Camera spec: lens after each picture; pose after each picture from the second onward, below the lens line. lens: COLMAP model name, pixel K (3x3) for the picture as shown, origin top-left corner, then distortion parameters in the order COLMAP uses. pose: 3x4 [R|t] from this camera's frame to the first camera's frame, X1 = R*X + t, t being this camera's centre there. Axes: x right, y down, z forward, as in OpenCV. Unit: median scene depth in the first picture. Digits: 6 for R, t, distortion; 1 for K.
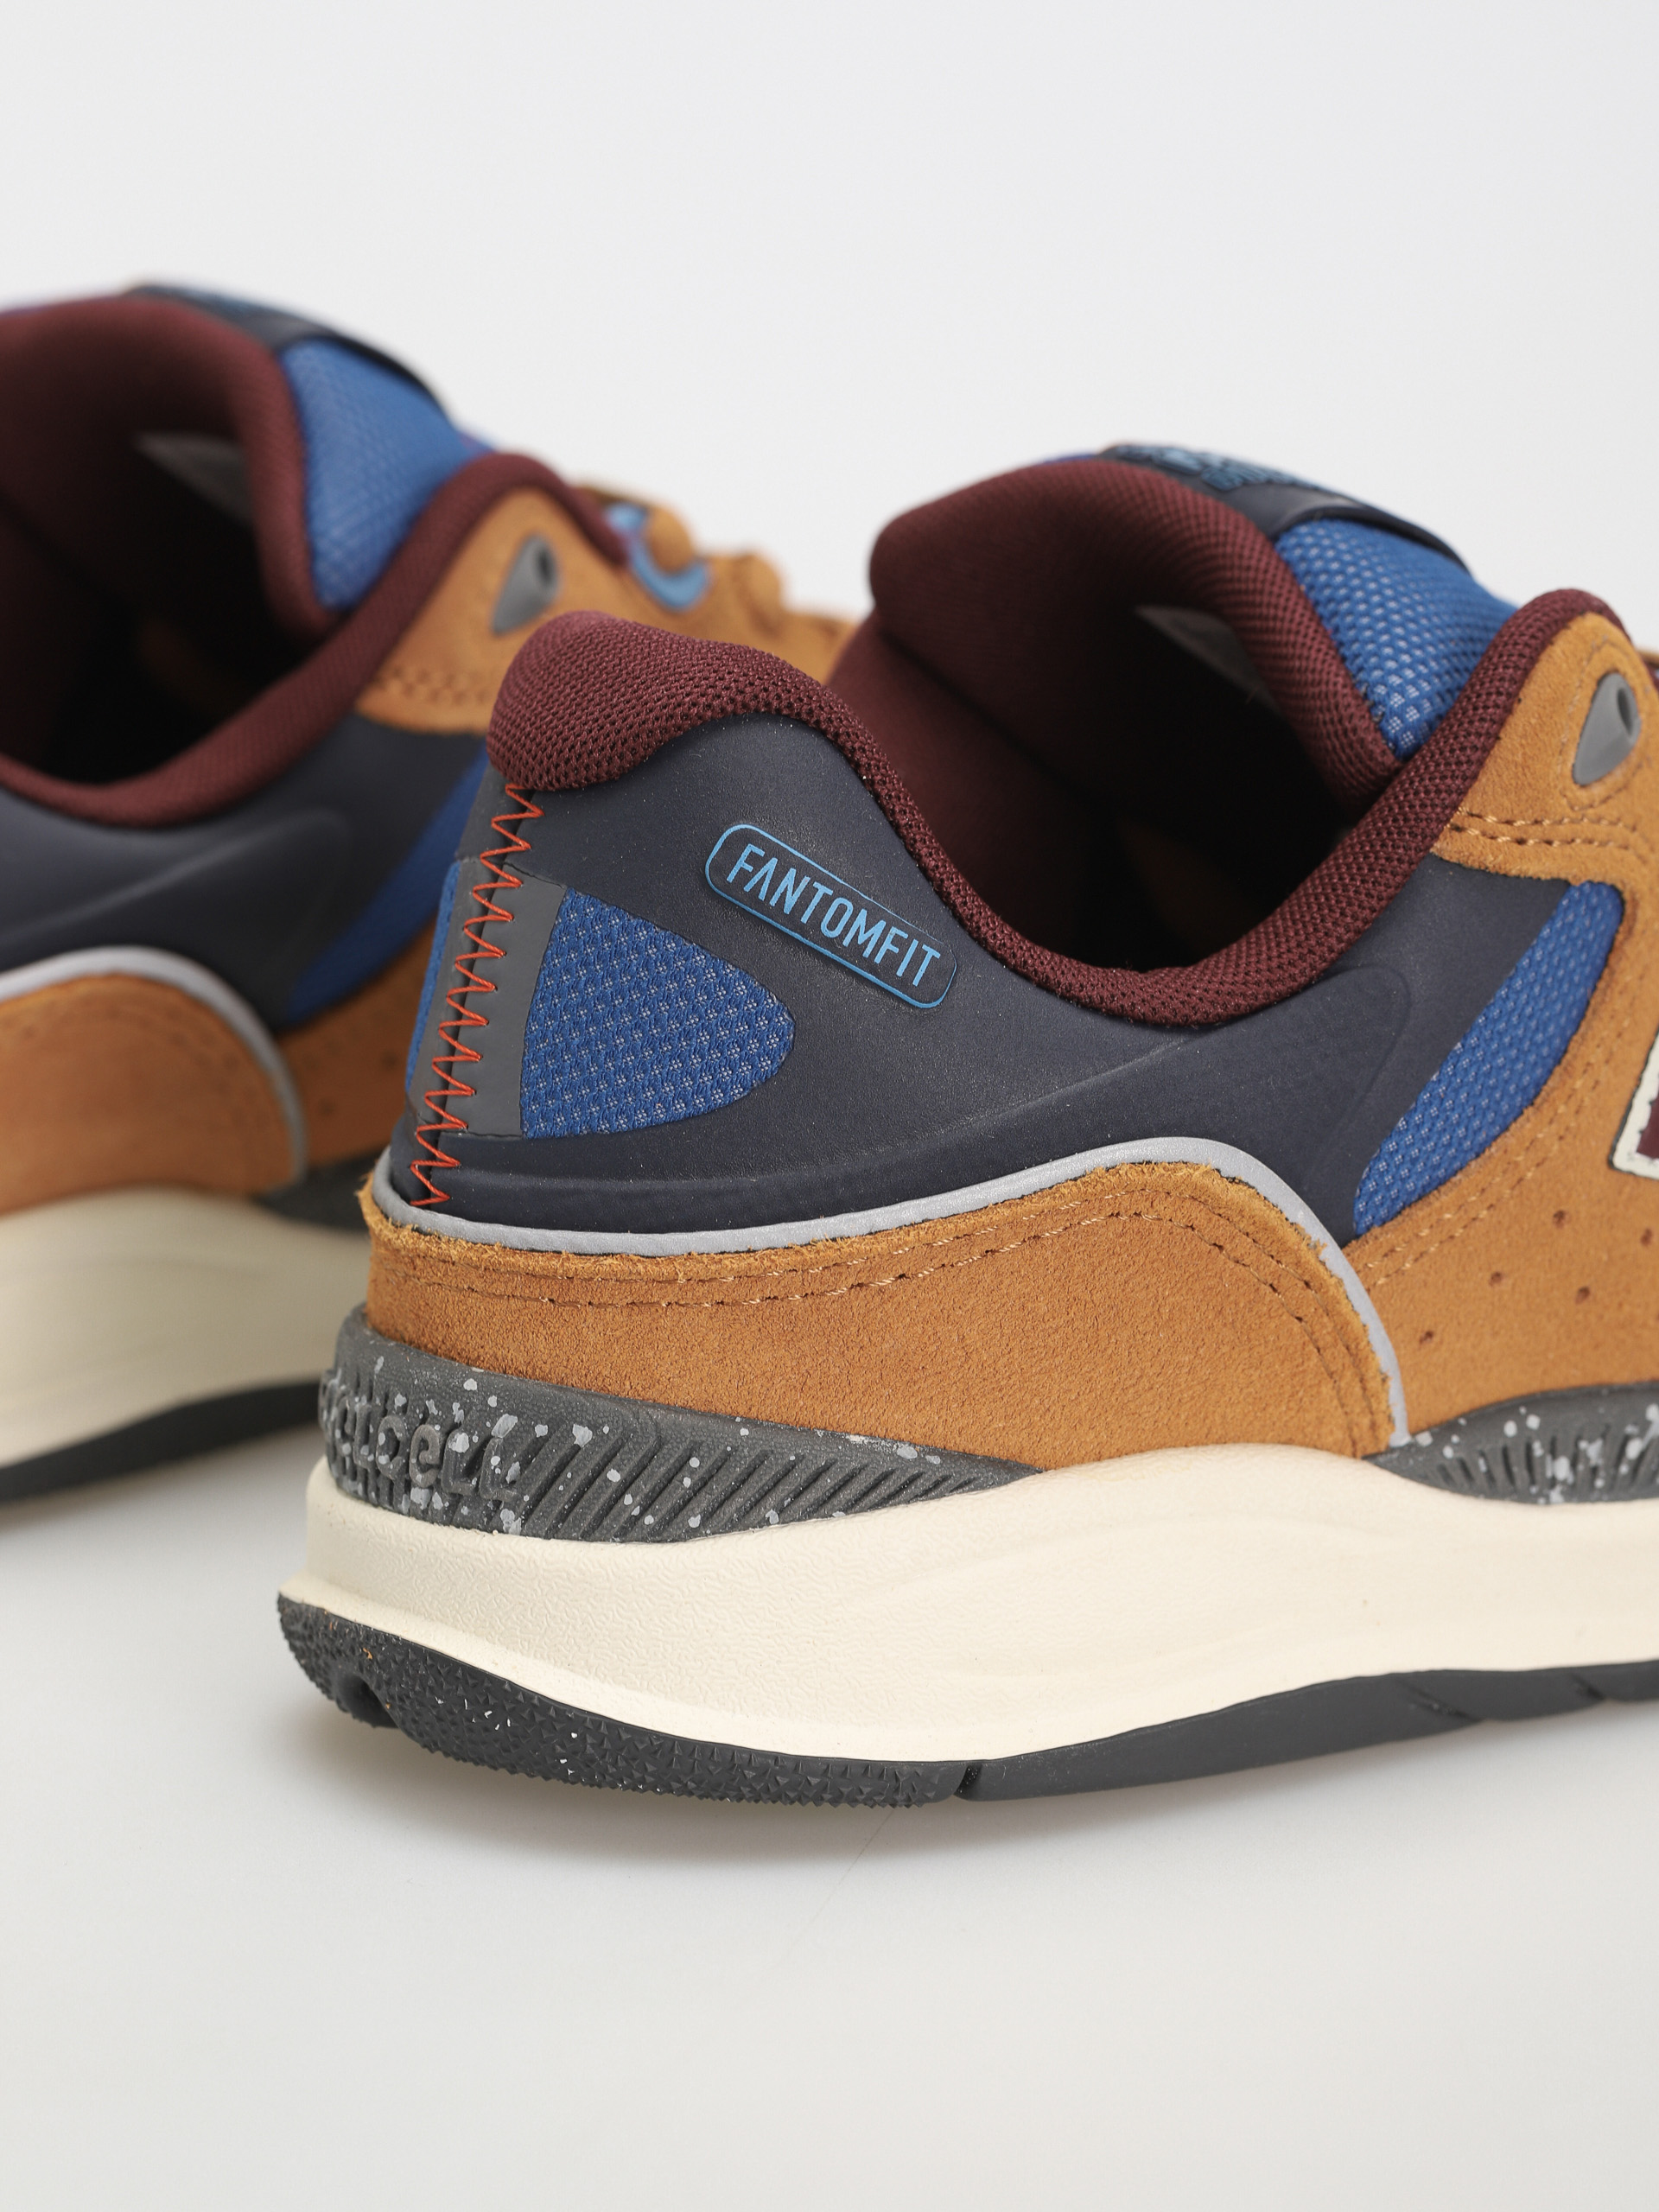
lens RADIAL K [[8024.2, 0, 829.5], [0, 8024.2, 1106.0], [0, 0, 1]] dist [0.090513, 0.785323]
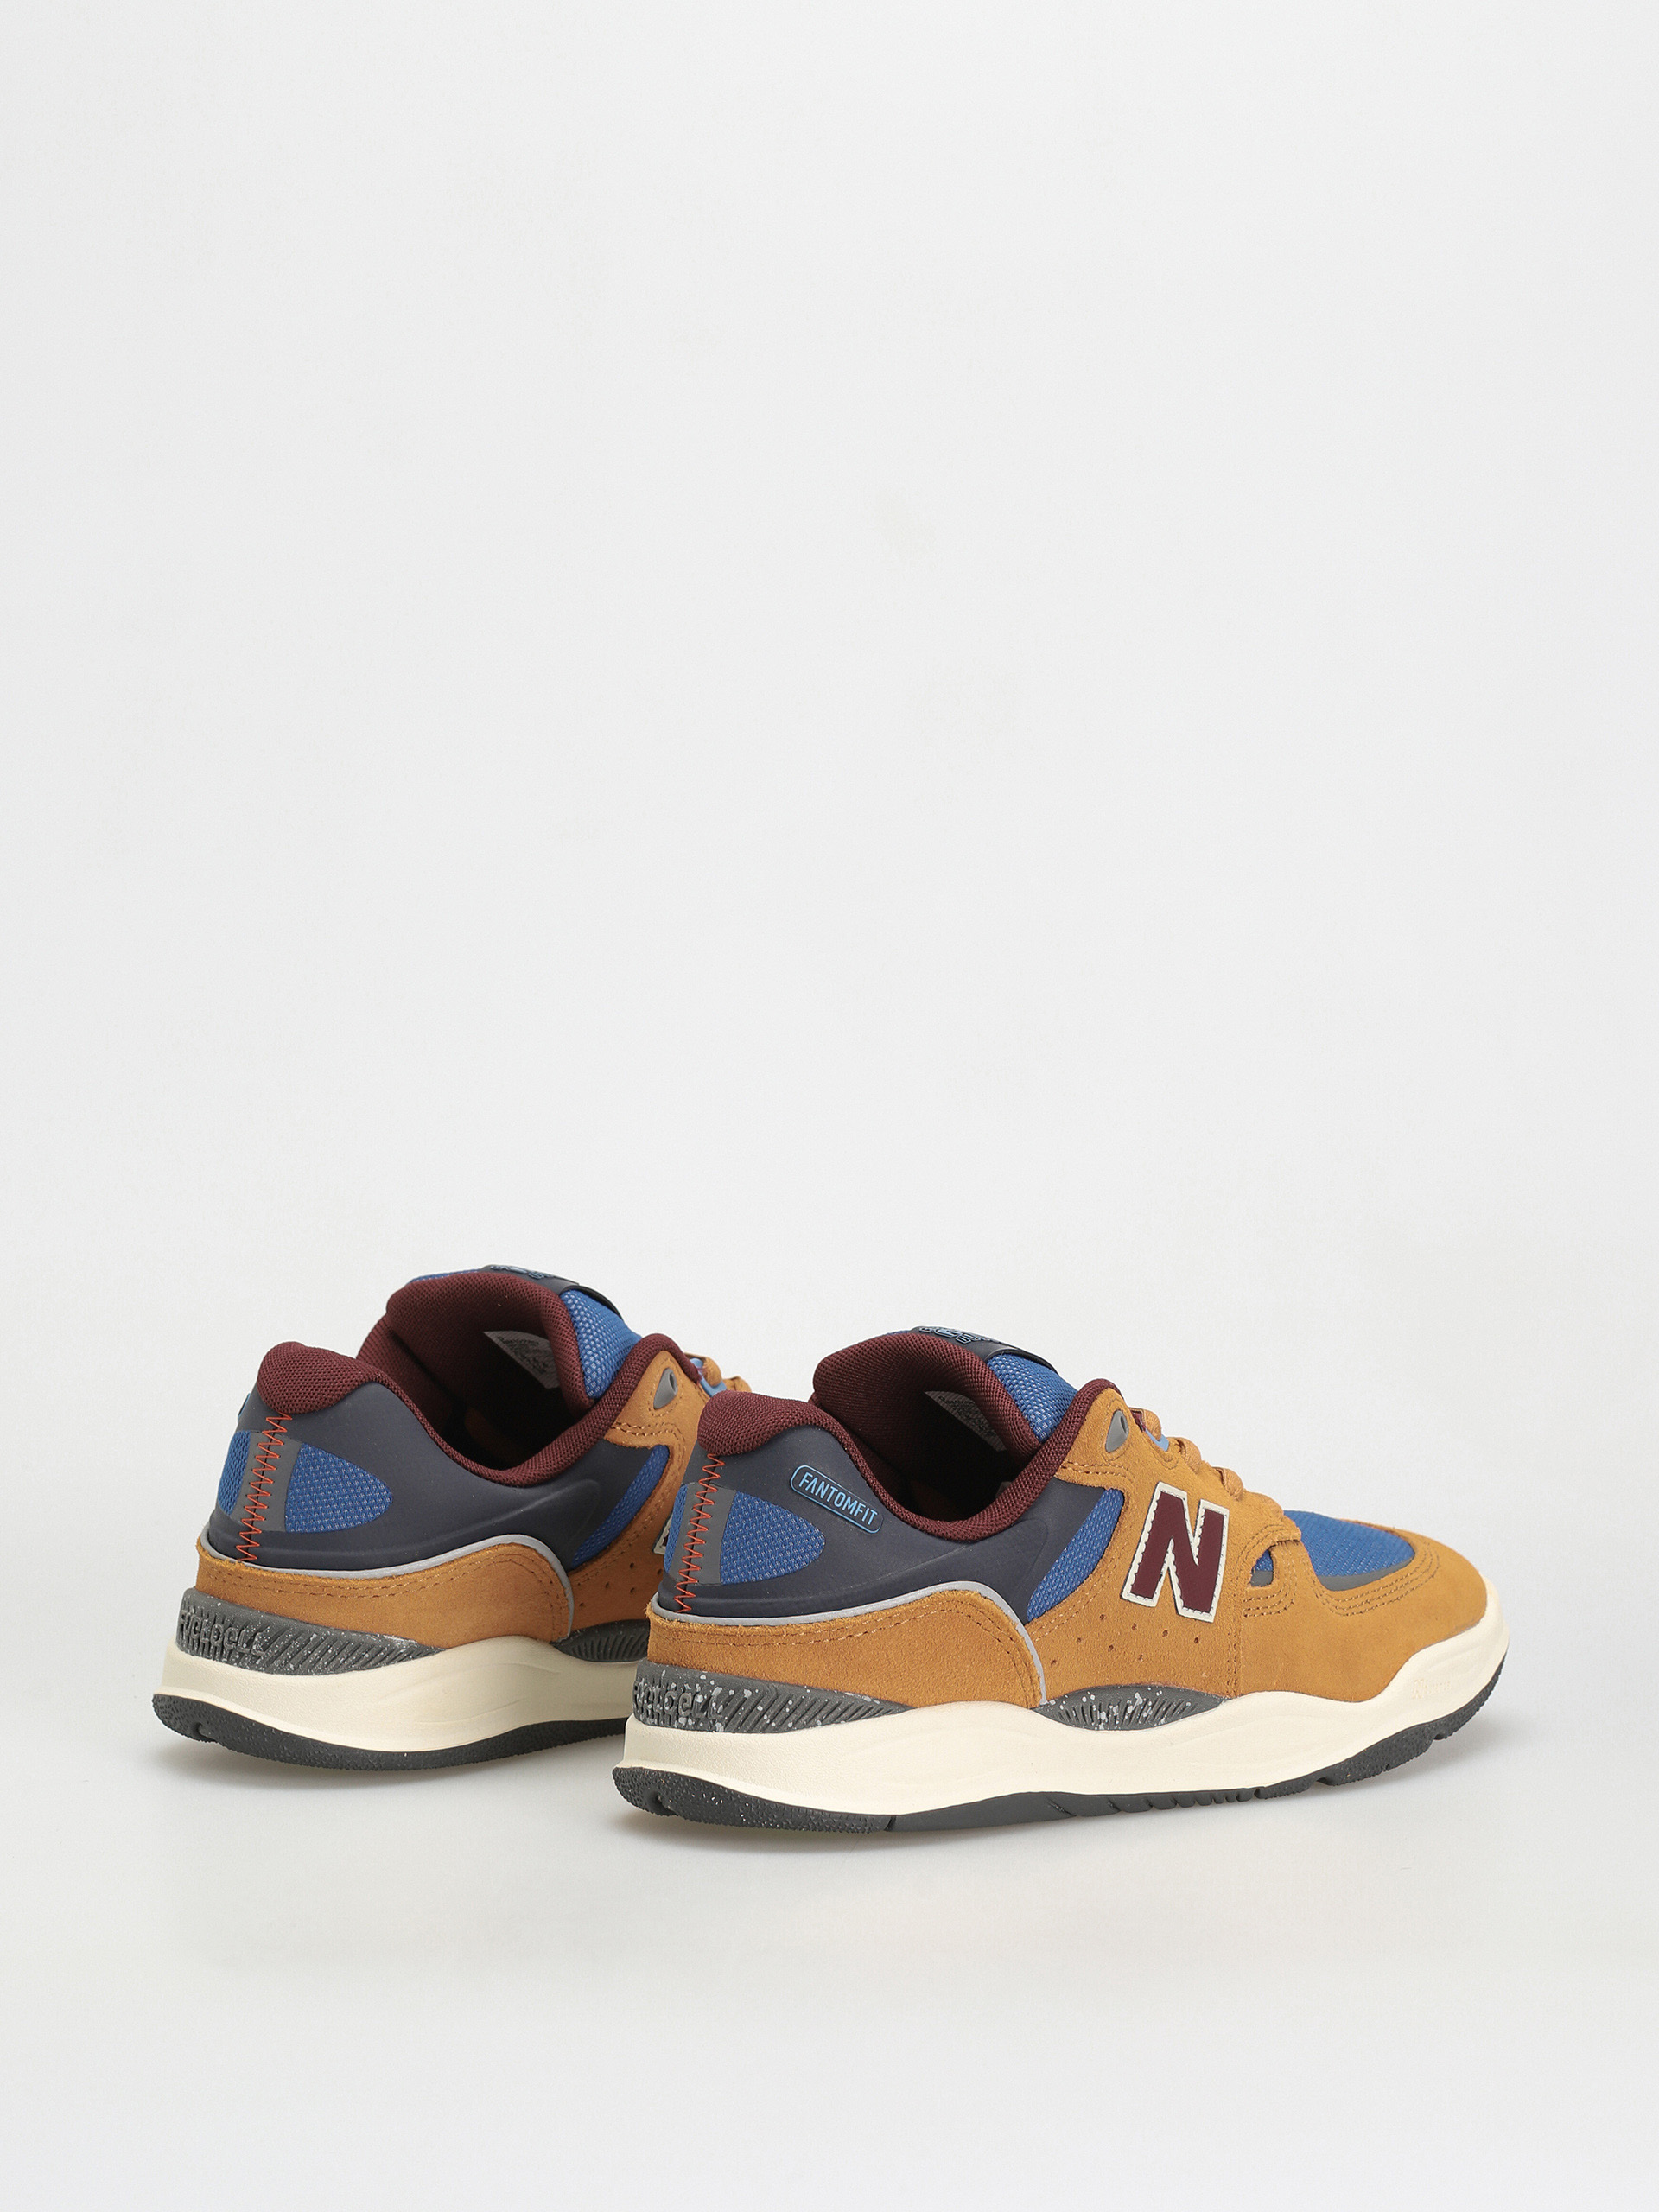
lens RADIAL K [[9484.0, 0, 829.5], [0, 9484.0, 1106.0], [0, 0, 1]] dist [-0.222157, -2.117206]
pose [[0.994432, -0.005092, 0.105257, -0.331578], [0.017320, 0.993145, -0.115594, 0.209801], [-0.103947, 0.116774, 0.987704, -2.125524]]
